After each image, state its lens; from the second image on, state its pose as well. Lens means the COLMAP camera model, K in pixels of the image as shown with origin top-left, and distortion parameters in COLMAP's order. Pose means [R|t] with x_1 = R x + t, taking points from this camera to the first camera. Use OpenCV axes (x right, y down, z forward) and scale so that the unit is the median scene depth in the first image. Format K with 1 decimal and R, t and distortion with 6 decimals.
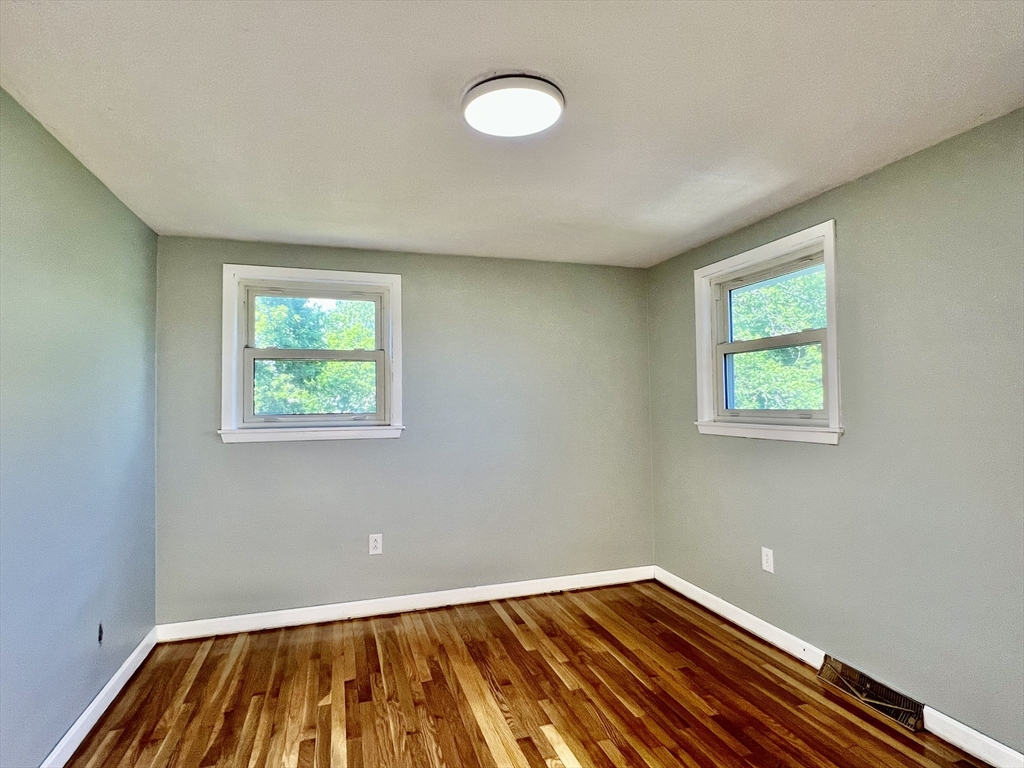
lens RADIAL K [[548.2, 0, 510.9], [0, 548.2, 387.7], [0, 0, 1]] dist [0.000938, 0.000096]
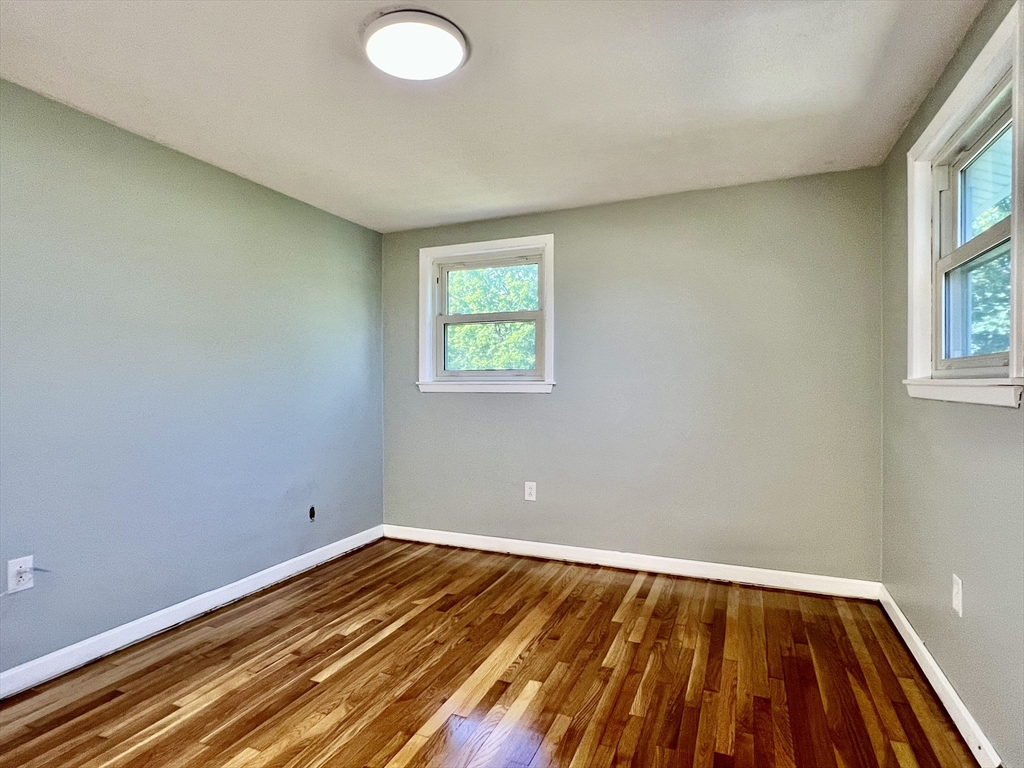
lens RADIAL K [[549.4, 0, 499.7], [0, 549.4, 386.5], [0, 0, 1]] dist [0.002278, 0.000302]
pose [[0.749182, 0.016028, -0.662171, 0.489370], [0.012457, 0.999189, 0.038279, 0.046017], [0.662247, -0.036927, 0.748375, 0.192406]]
